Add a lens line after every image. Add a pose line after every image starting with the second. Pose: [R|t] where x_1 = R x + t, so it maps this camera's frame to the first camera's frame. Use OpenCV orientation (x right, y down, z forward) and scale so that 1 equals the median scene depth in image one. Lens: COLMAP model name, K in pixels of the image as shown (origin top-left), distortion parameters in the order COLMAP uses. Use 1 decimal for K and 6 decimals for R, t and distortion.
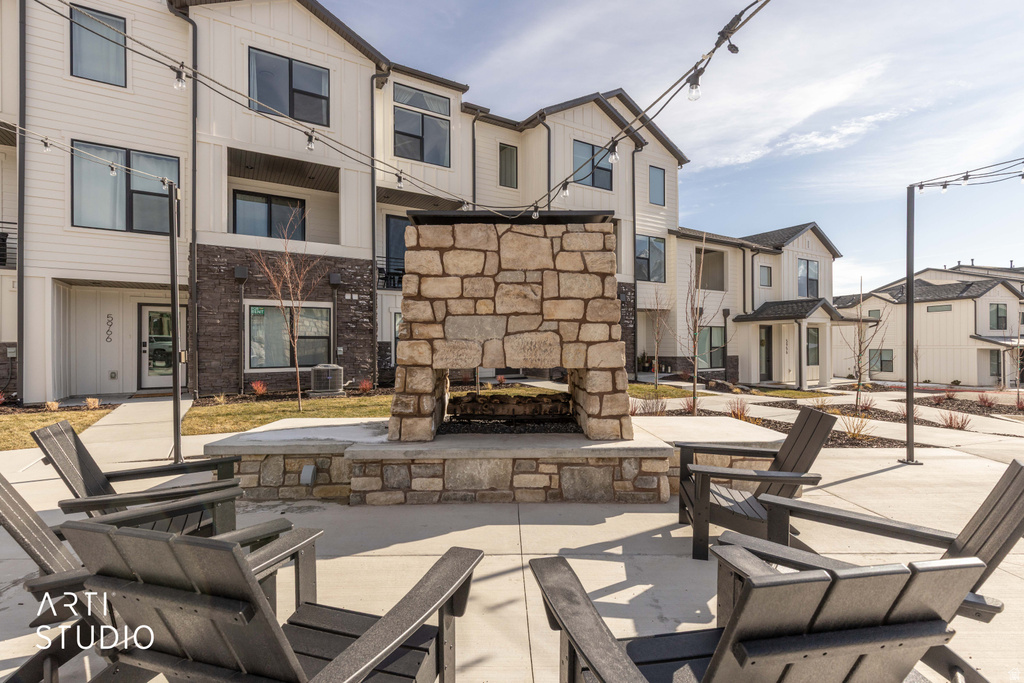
lens RADIAL K [[485.2, 0, 511.0], [0, 485.2, 341.8], [0, 0, 1]] dist [0.006495, -0.000161]
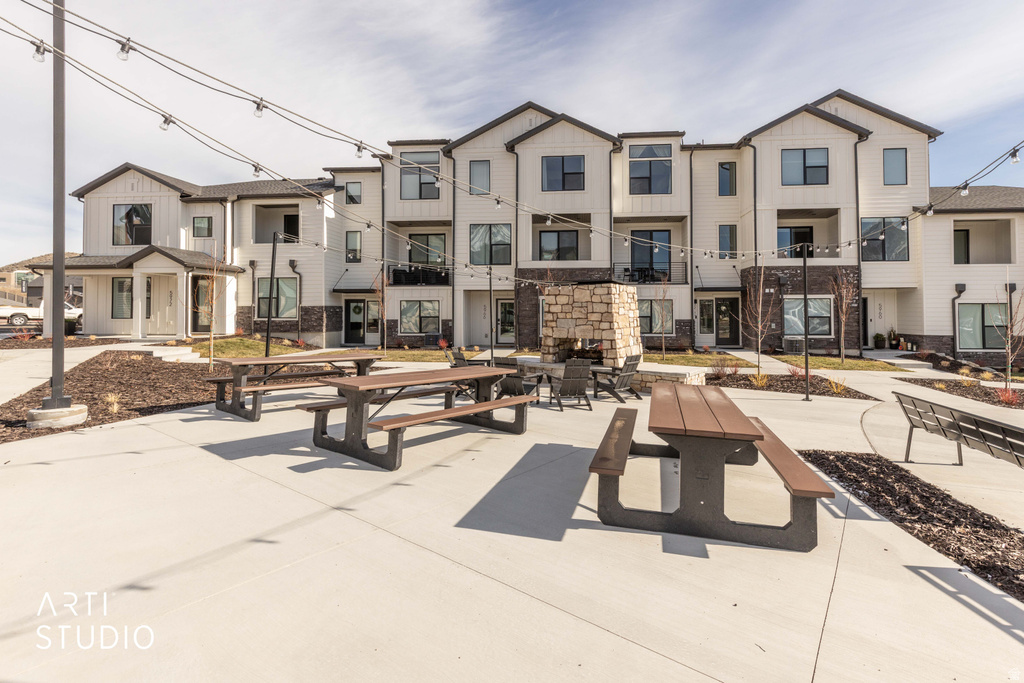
lens RADIAL K [[485.2, 0, 514.1], [0, 485.2, 303.7], [0, 0, 1]] dist [0.006495, -0.000161]
pose [[0.783714, -0.008459, -0.621064, 0.422306], [0.001872, 0.999935, -0.011257, -0.032757], [0.621119, 0.007660, 0.783679, -0.403608]]
